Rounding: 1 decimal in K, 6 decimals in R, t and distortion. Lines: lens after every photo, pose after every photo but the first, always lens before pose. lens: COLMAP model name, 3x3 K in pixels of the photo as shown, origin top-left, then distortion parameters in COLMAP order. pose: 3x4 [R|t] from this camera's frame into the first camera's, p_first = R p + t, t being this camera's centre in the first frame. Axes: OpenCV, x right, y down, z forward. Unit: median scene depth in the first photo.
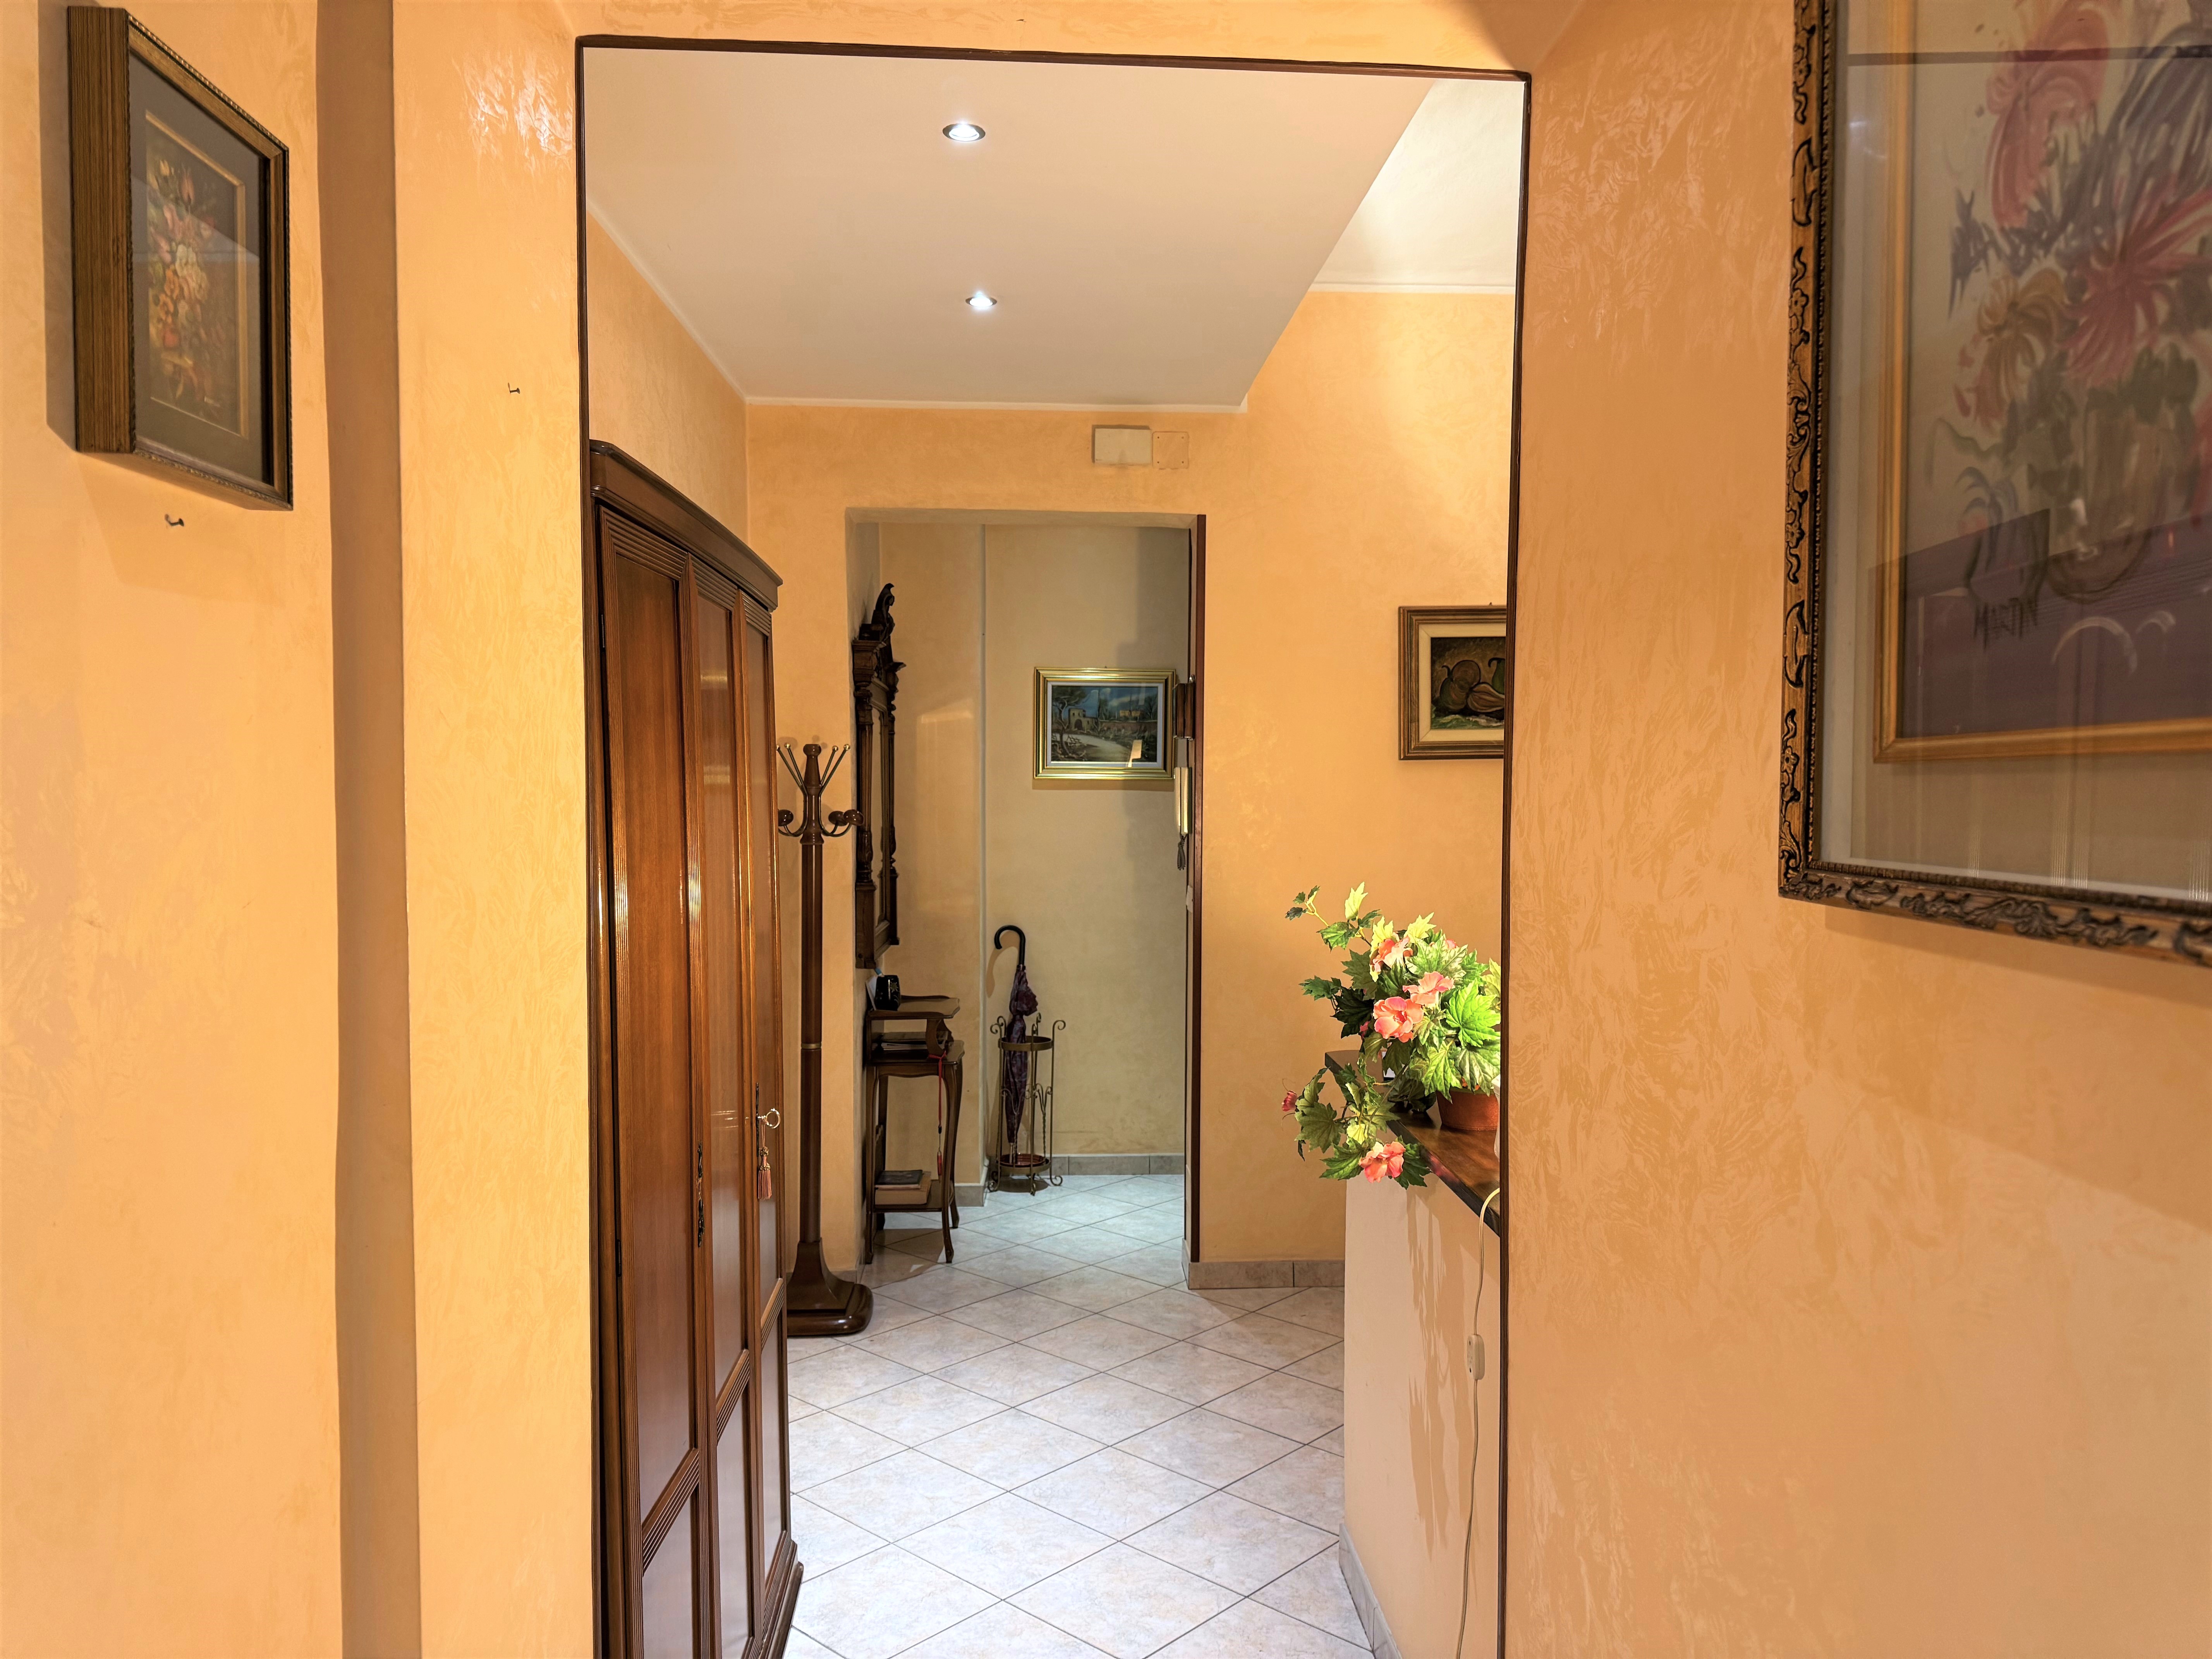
lens RADIAL K [[1563.0, 0, 1111.1], [0, 1563.0, 834.6], [0, 0, 1]] dist [0.002845, 0.004384]
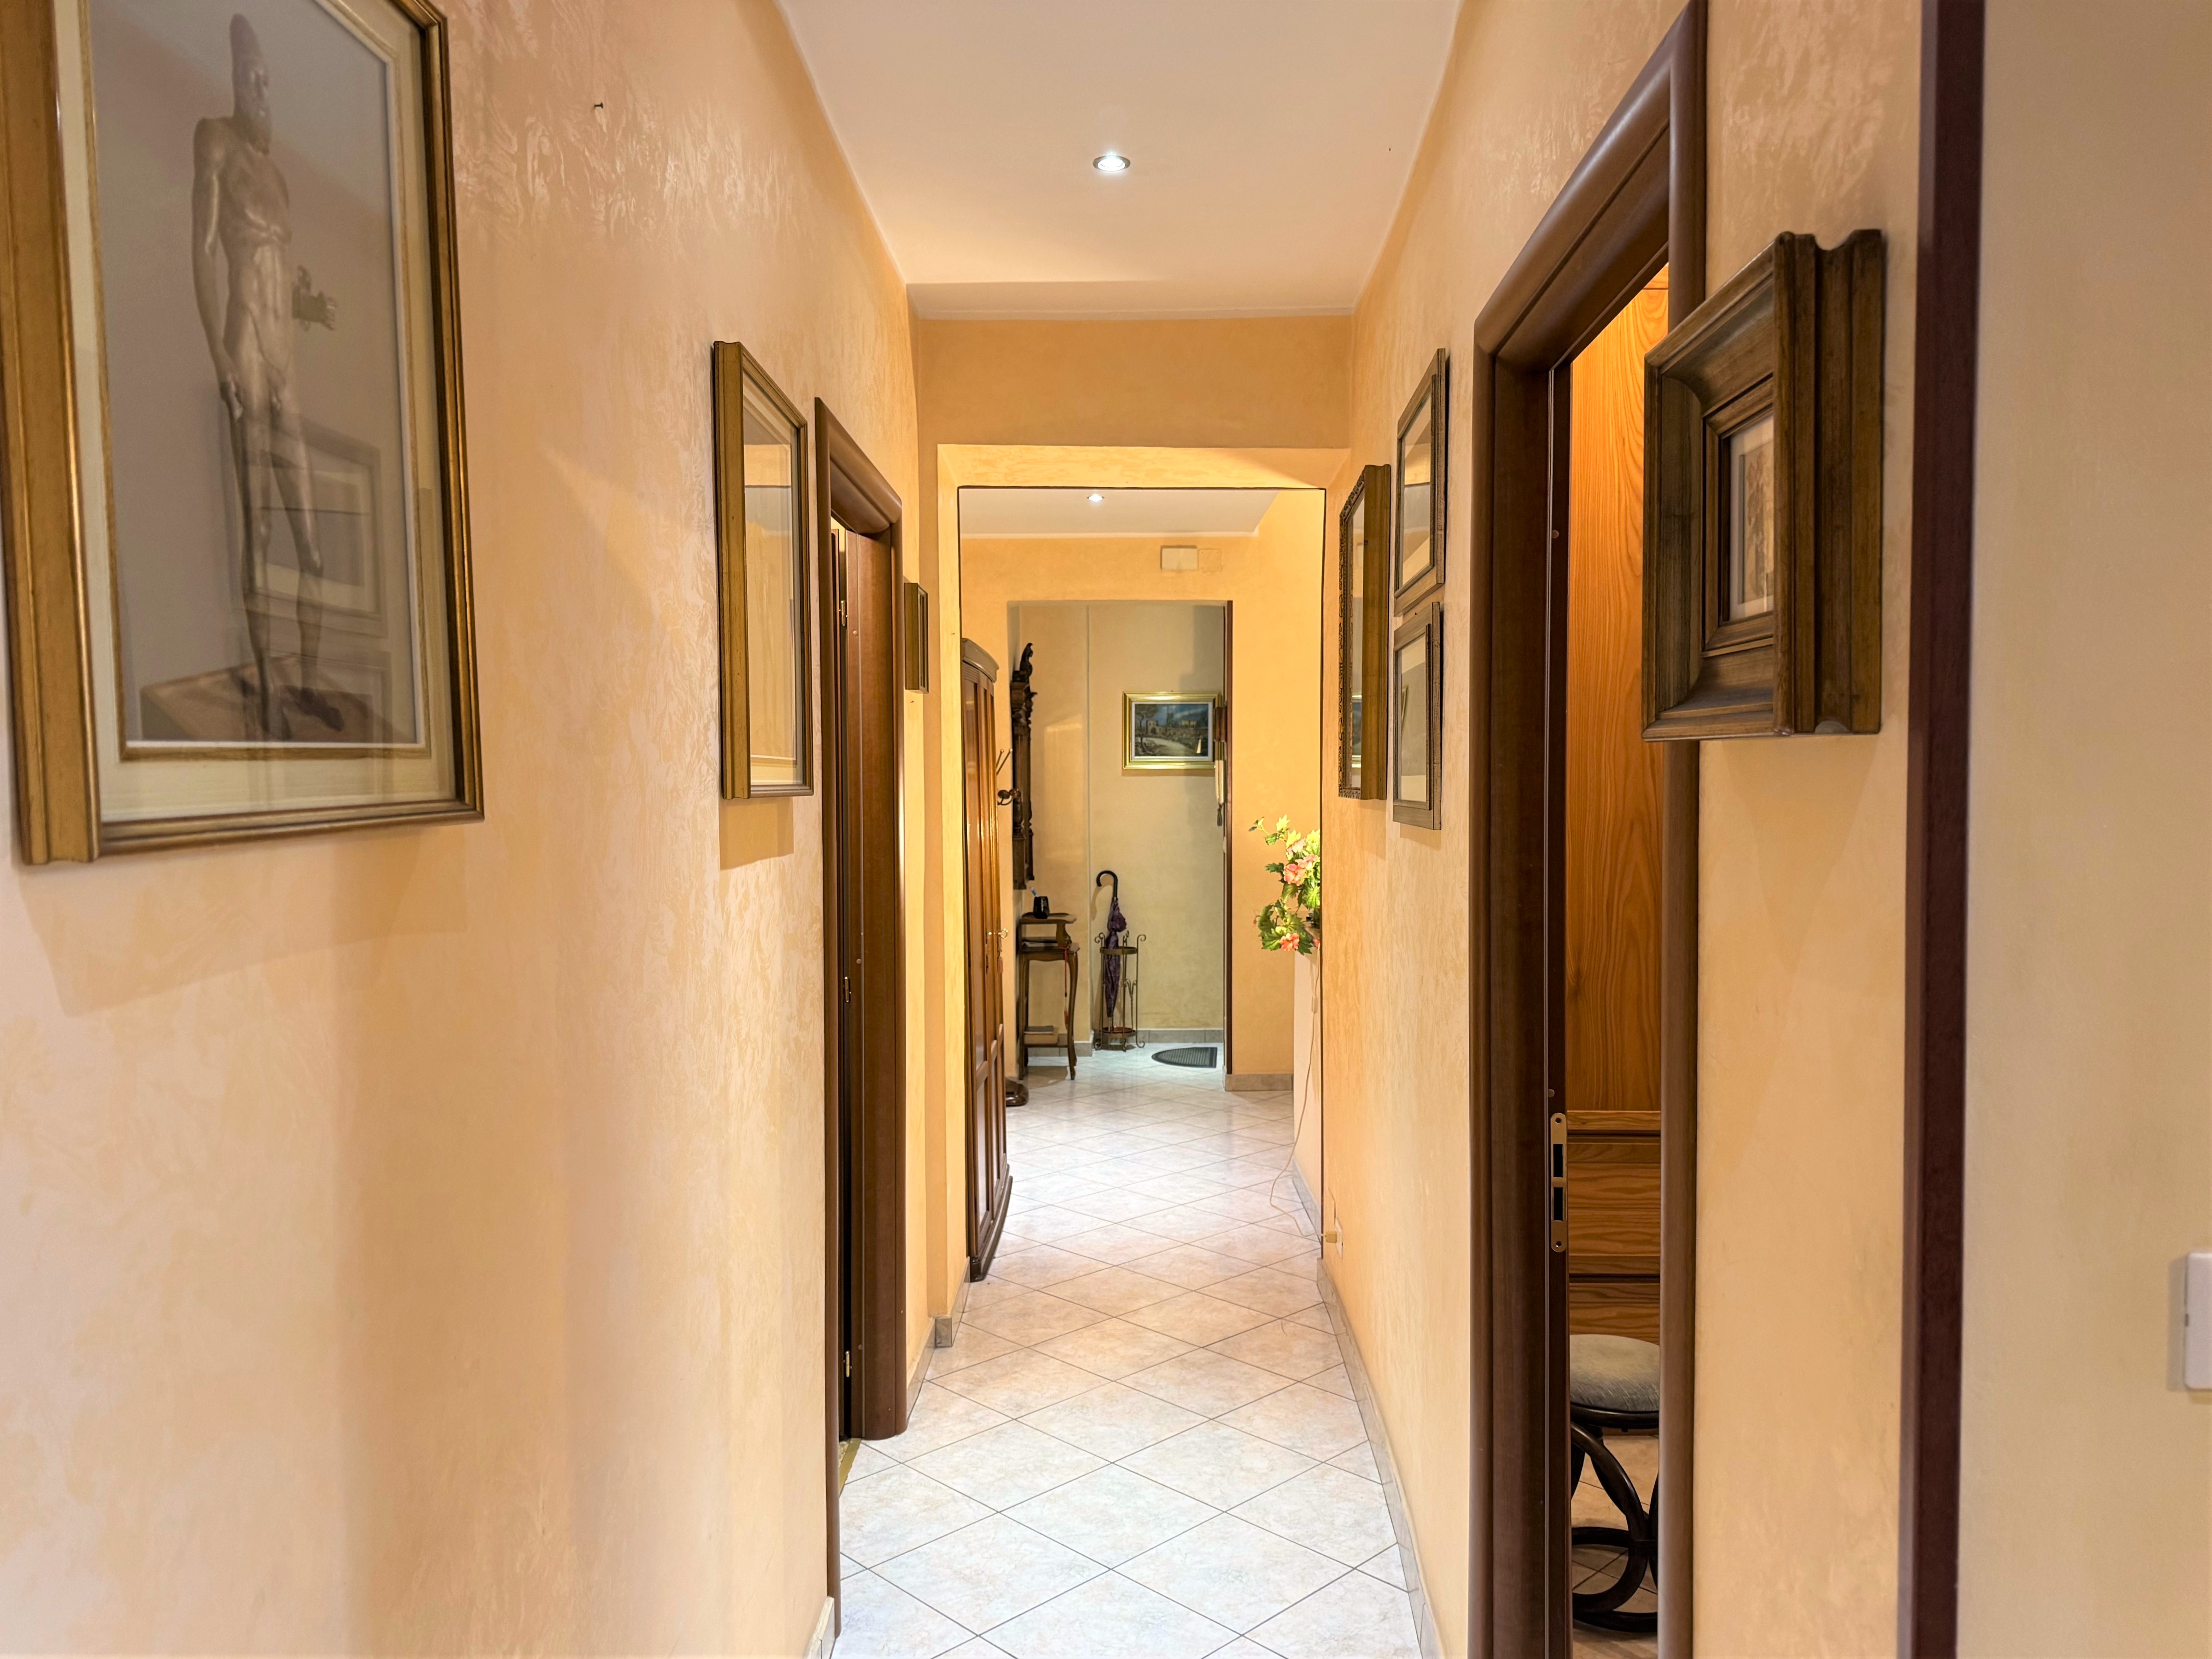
lens RADIAL K [[1563.2, 0, 1111.1], [0, 1563.2, 834.6], [0, 0, 1]] dist [0.002845, 0.004384]
pose [[0.998709, -0.006802, -0.050333, 0.014098], [0.007070, 0.999962, 0.005137, 0.020400], [0.050296, -0.005486, 0.998719, -0.514284]]
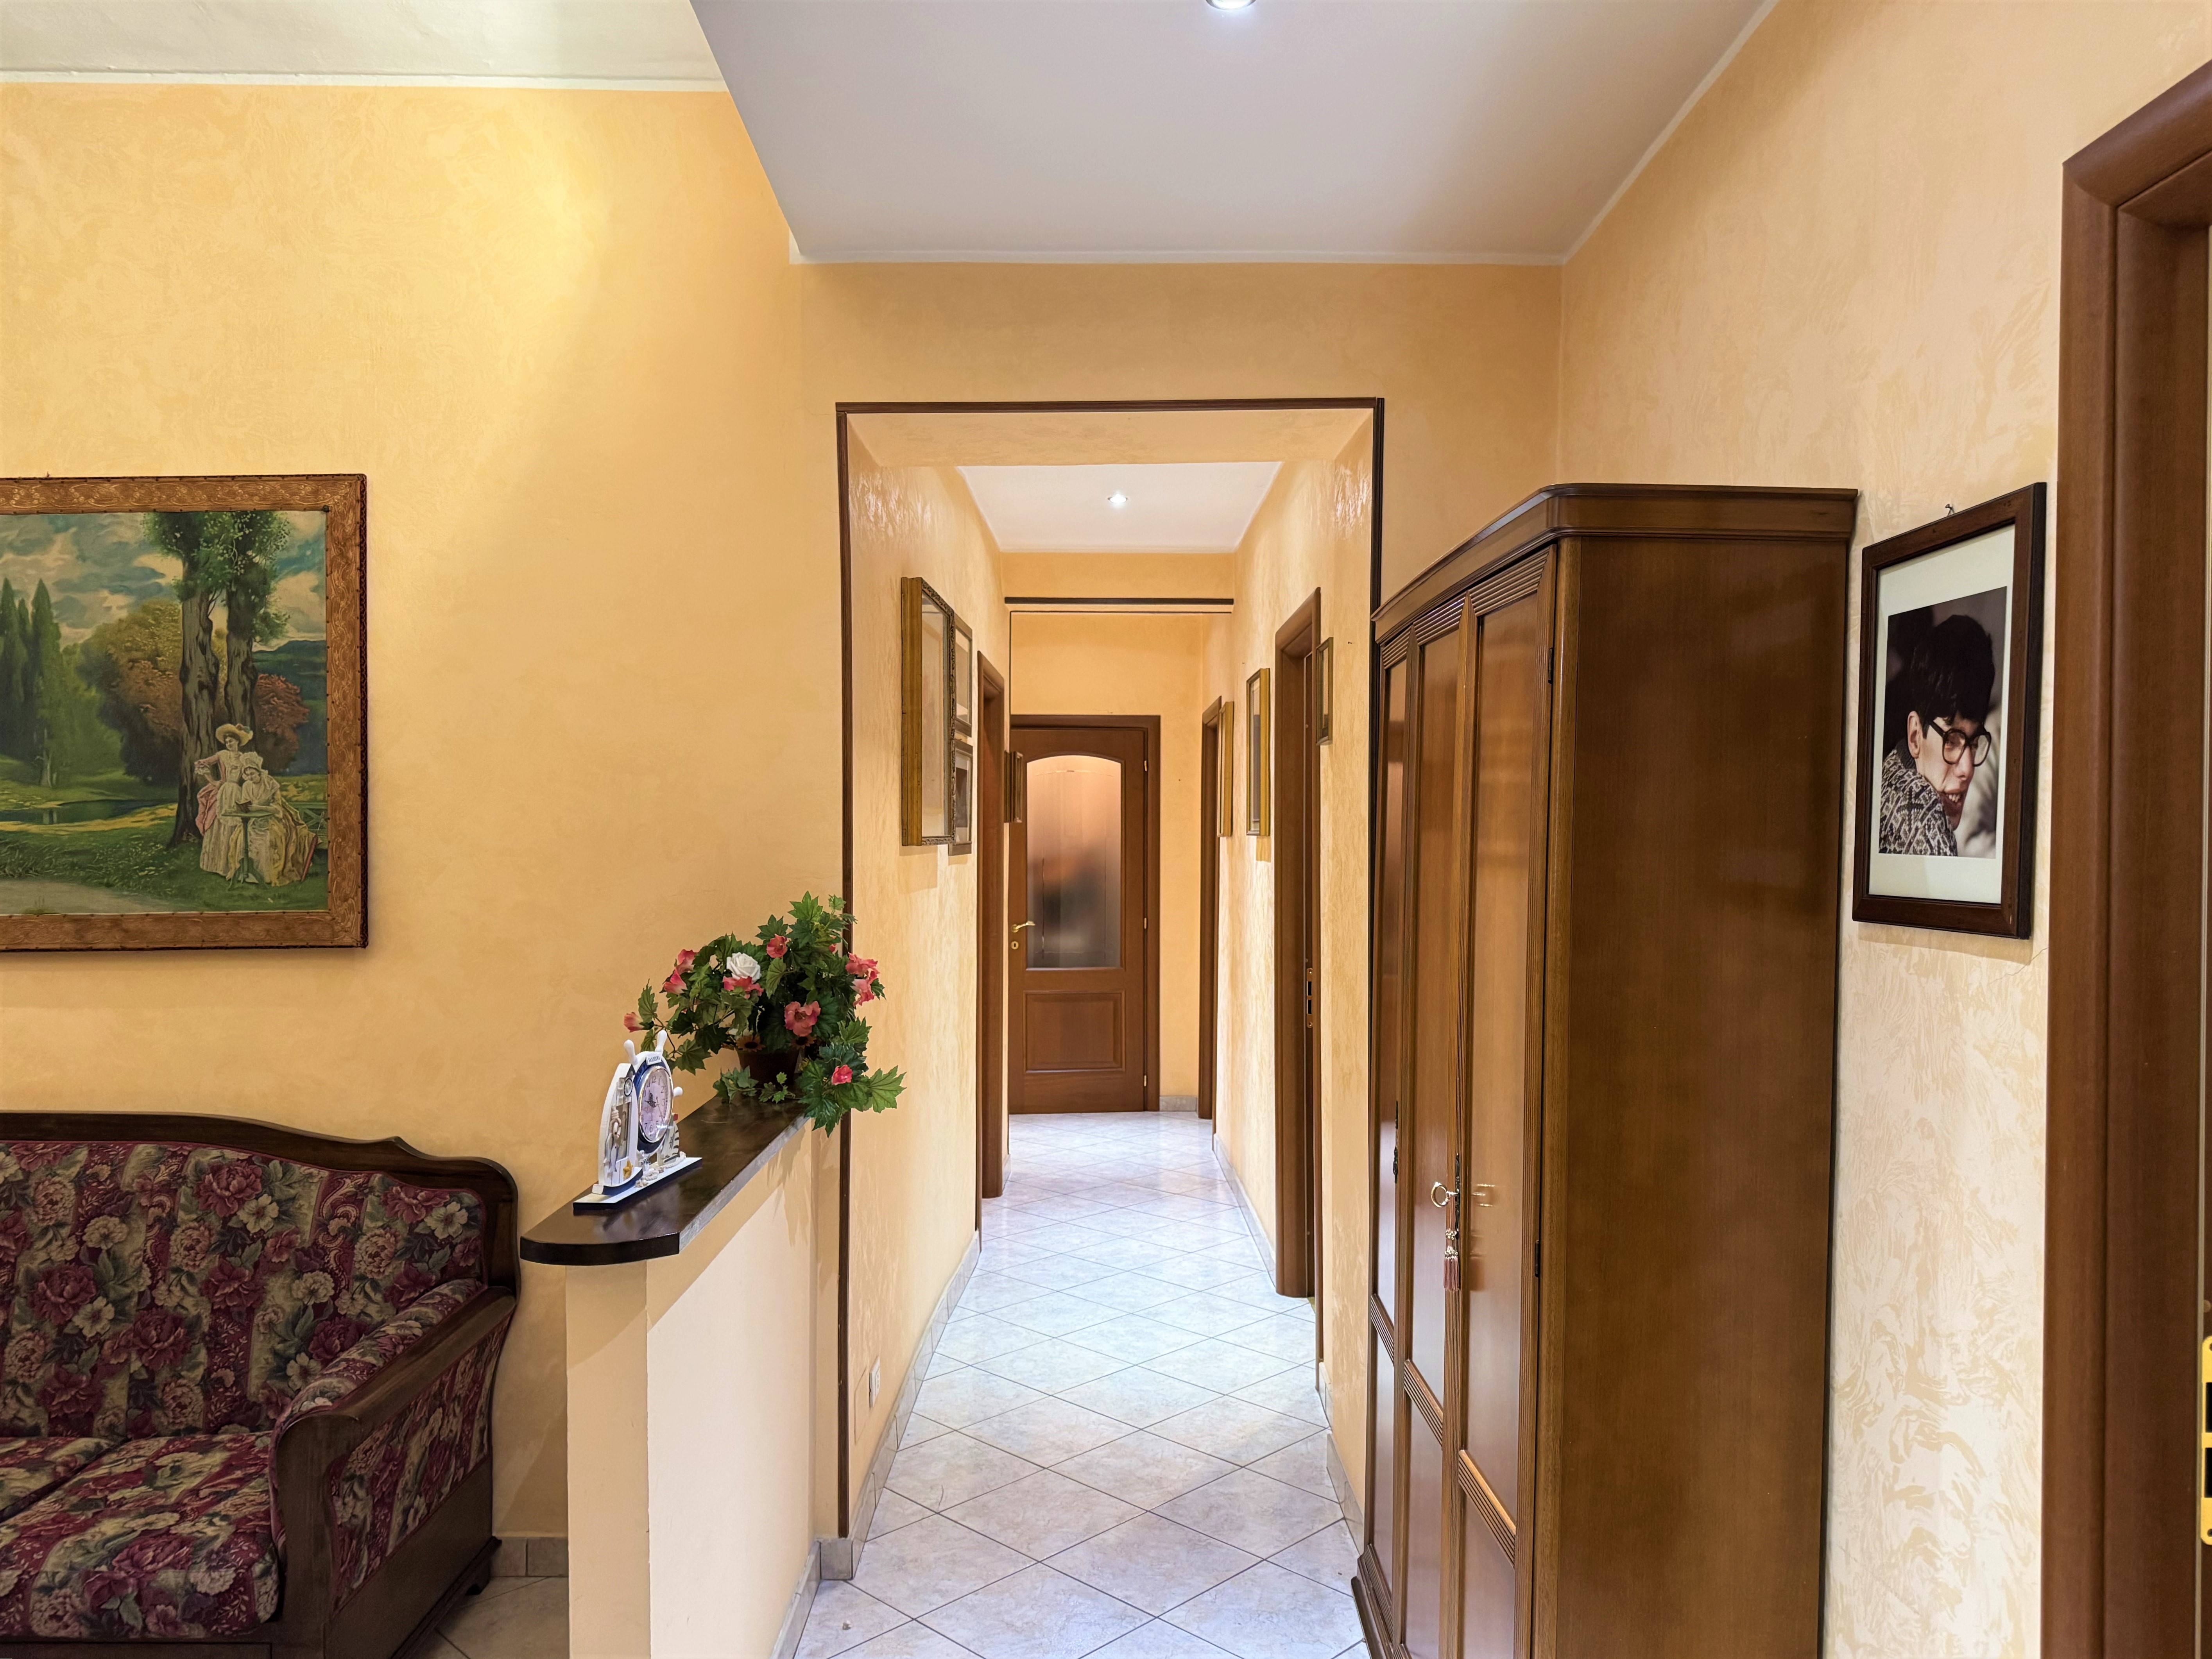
lens RADIAL K [[1562.9, 0, 1111.1], [0, 1562.9, 834.6], [0, 0, 1]] dist [0.002845, 0.004384]
pose [[-0.999542, -0.005552, 0.029738, -0.030069], [-0.004546, 0.999419, 0.033775, -0.023804], [-0.029908, 0.033624, -0.998987, 0.953265]]
